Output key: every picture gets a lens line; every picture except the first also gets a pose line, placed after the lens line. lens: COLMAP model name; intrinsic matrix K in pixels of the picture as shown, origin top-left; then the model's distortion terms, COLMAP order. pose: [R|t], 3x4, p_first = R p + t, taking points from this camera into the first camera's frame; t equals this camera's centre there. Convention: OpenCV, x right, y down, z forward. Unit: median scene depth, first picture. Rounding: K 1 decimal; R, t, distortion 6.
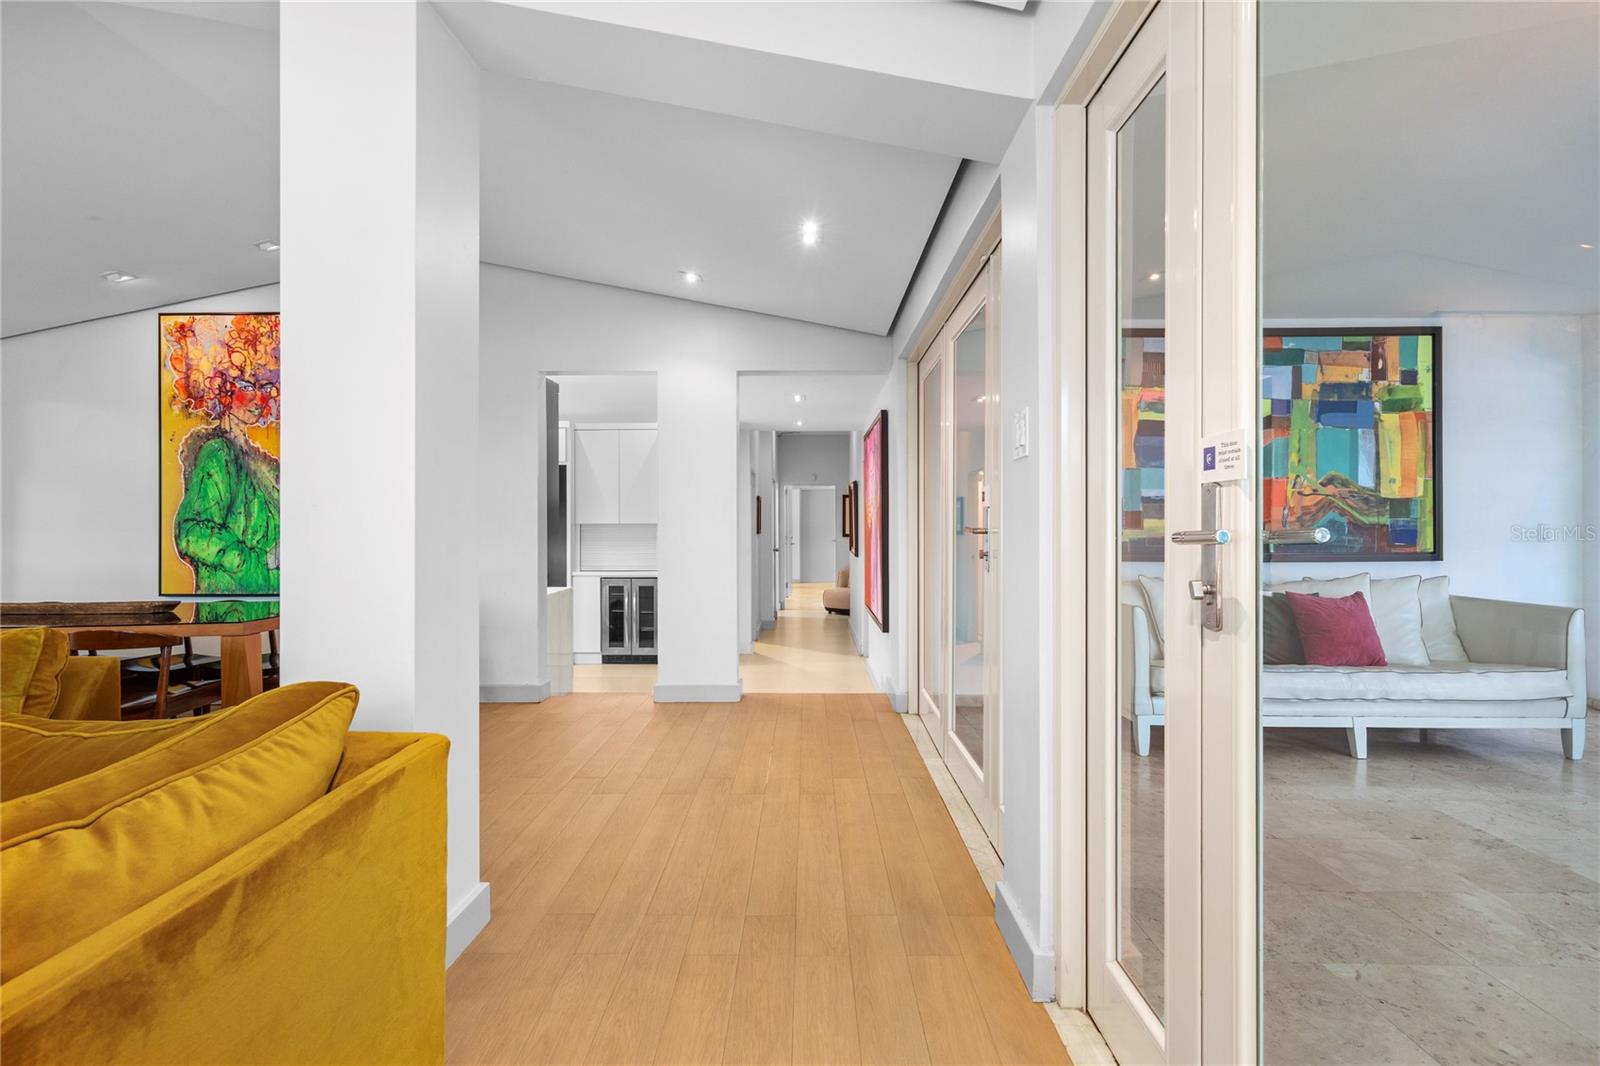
lens RADIAL K [[748.2, 0, 798.5], [0, 748.2, 525.0], [0, 0, 1]] dist [-0.000048, 0.000798]
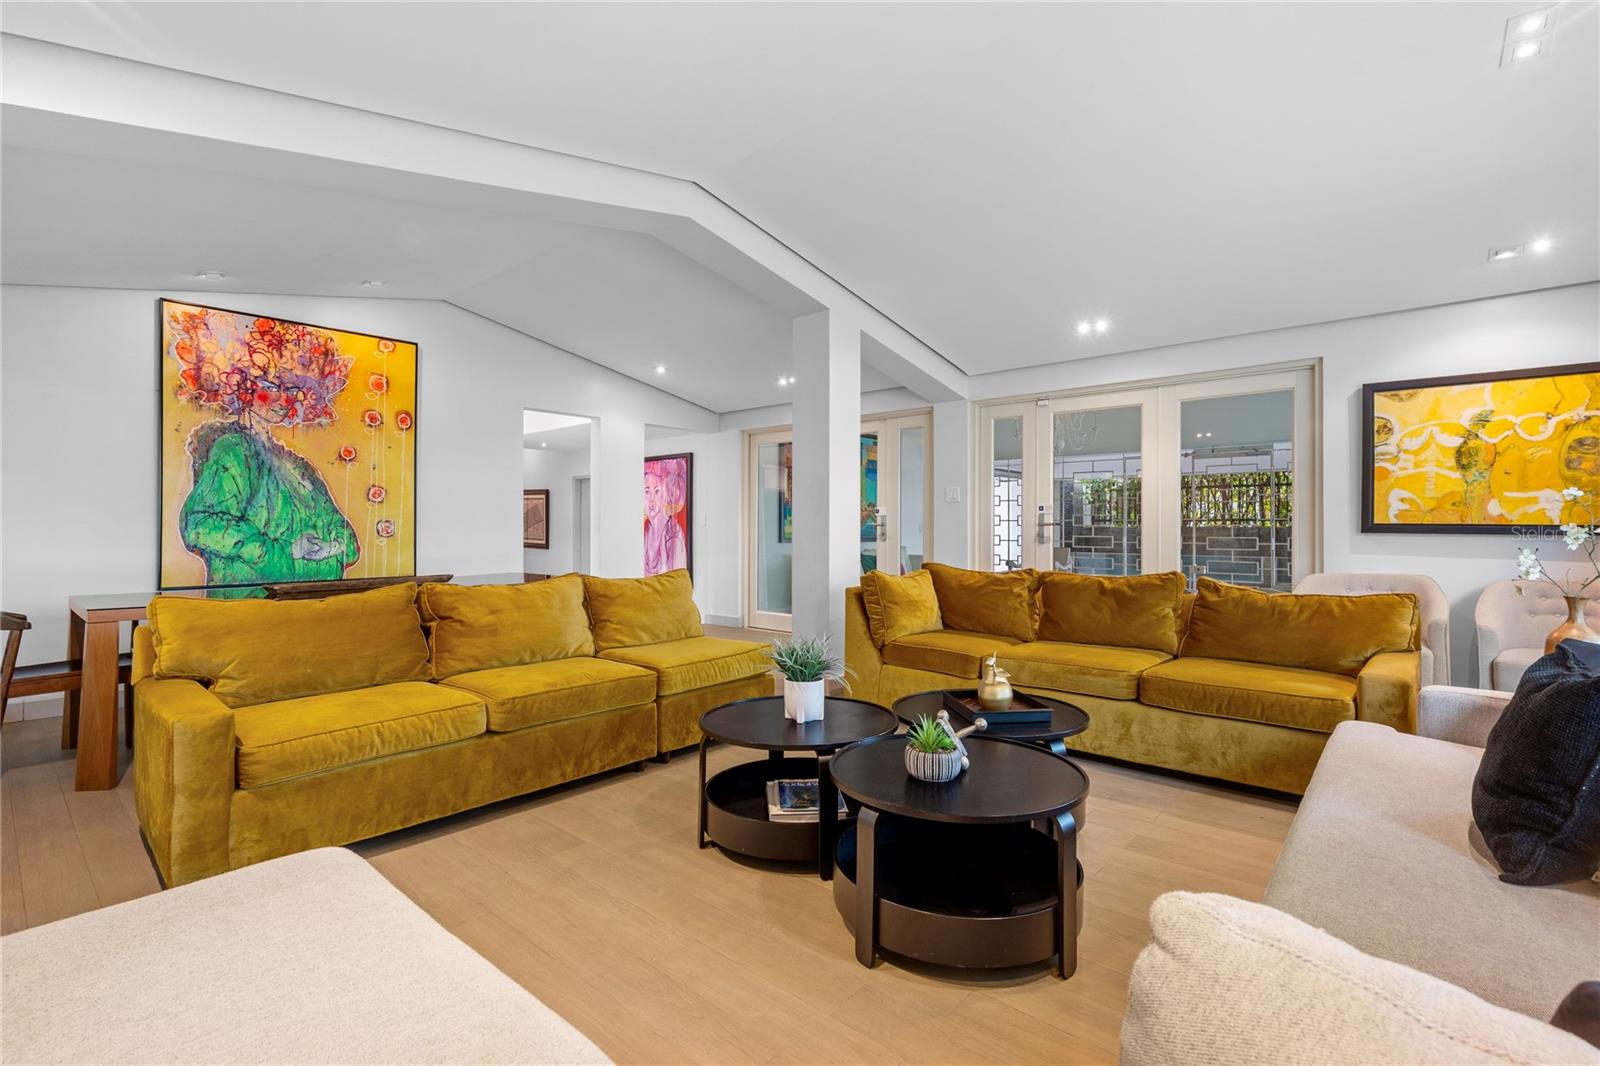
lens RADIAL K [[748.2, 0, 798.5], [0, 748.2, 525.0], [0, 0, 1]] dist [-0.000048, 0.000798]
pose [[0.653118, 0.006892, 0.757225, -1.067192], [-0.008159, 0.999965, -0.002064, 0.006251], [-0.757213, -0.004830, 0.653151, -0.262825]]
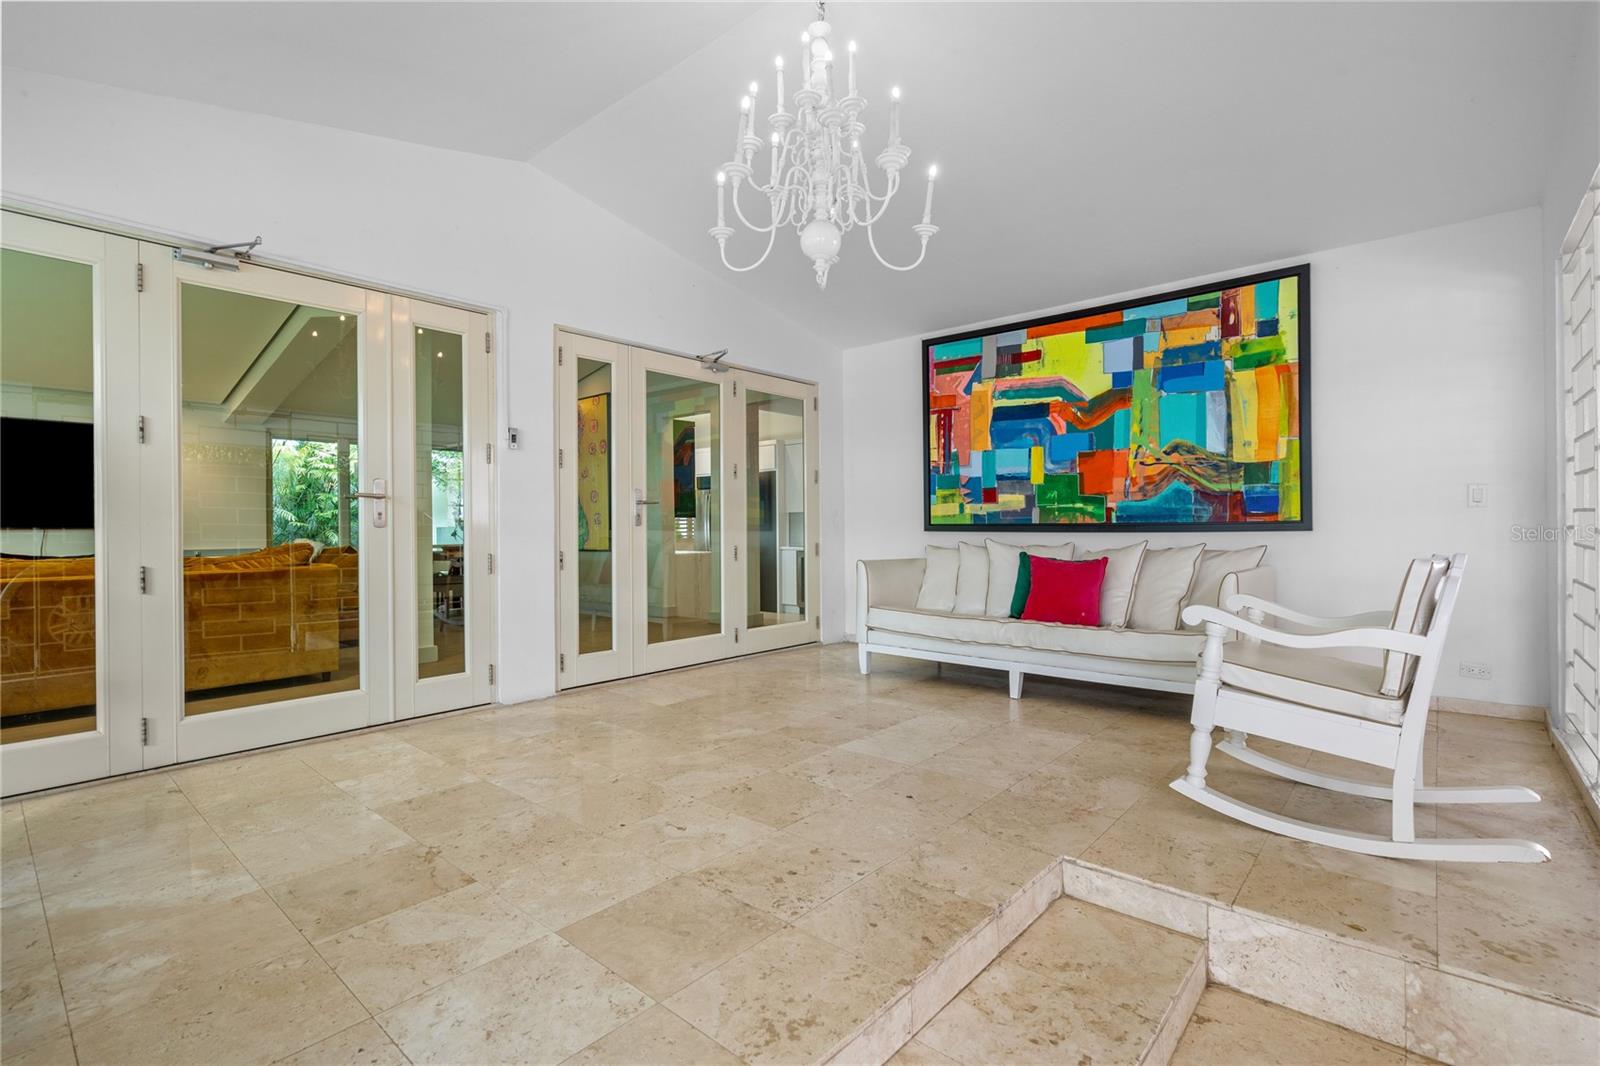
lens RADIAL K [[748.2, 0, 798.5], [0, 748.2, 525.0], [0, 0, 1]] dist [-0.000048, 0.000798]
pose [[0.760048, -0.007150, -0.649827, 0.969193], [0.010910, 0.999939, 0.001759, 0.033144], [0.649775, -0.008427, 0.760080, -0.058473]]
